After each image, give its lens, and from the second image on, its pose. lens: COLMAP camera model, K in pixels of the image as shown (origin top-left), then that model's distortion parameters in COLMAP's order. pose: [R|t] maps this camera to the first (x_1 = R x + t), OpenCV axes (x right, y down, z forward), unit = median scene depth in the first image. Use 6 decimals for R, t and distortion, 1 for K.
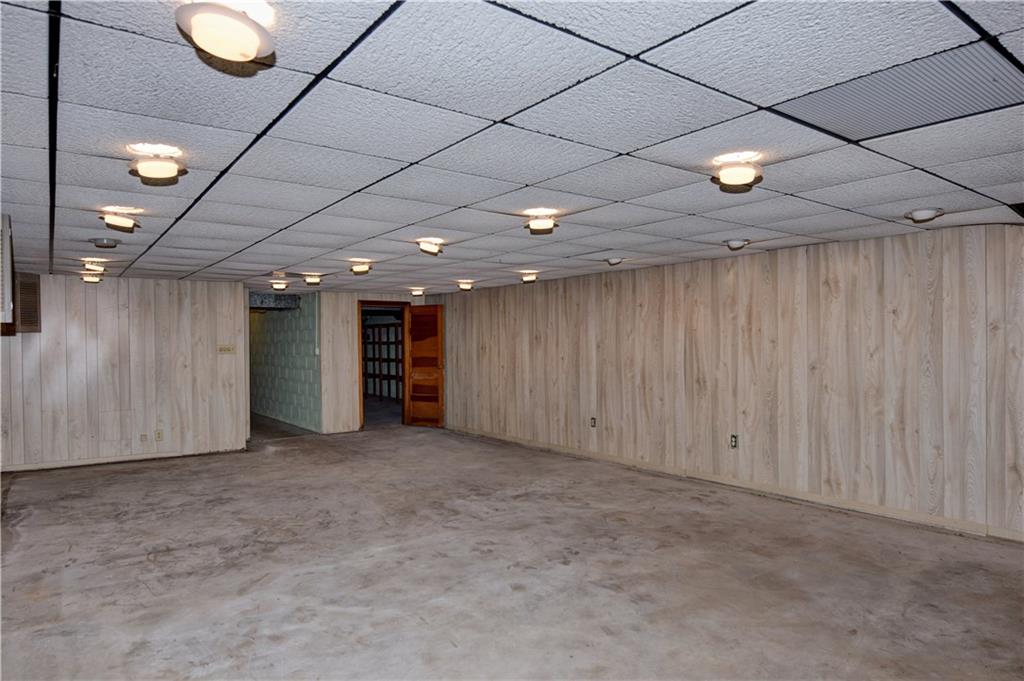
lens RADIAL K [[619.3, 0, 512.3], [0, 619.3, 345.5], [0, 0, 1]] dist [0.003809, -0.000357]
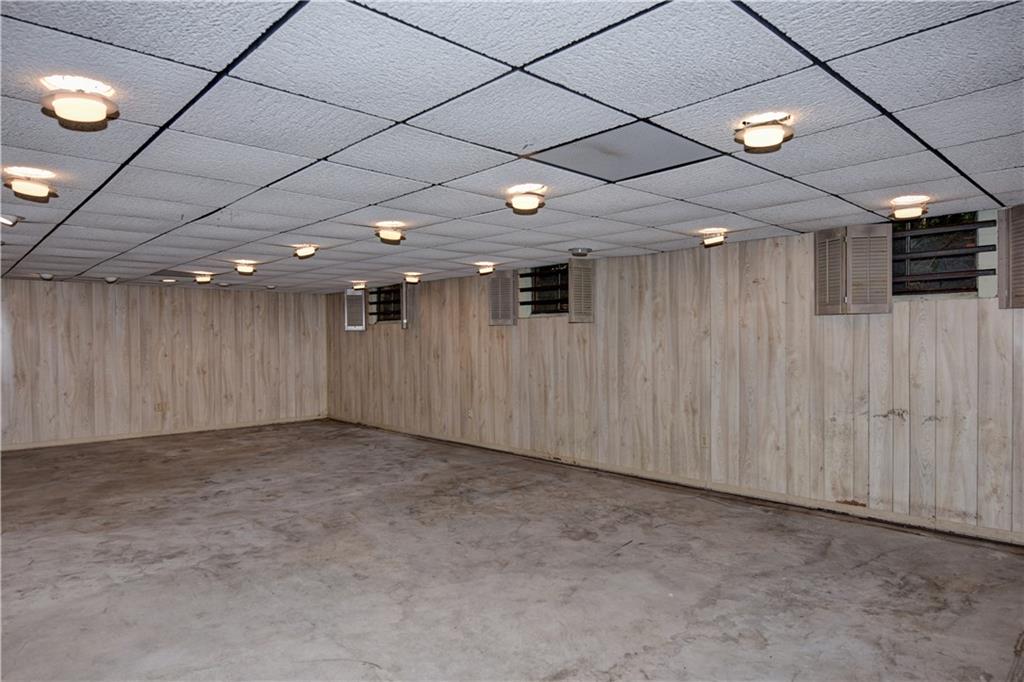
lens RADIAL K [[619.3, 0, 512.3], [0, 619.3, 346.0], [0, 0, 1]] dist [0.003809, -0.000357]
pose [[-0.992646, 0.022816, -0.118885, -0.345399], [0.021062, 0.999650, 0.015985, -0.001393], [0.119208, 0.013364, -0.992779, 2.028098]]
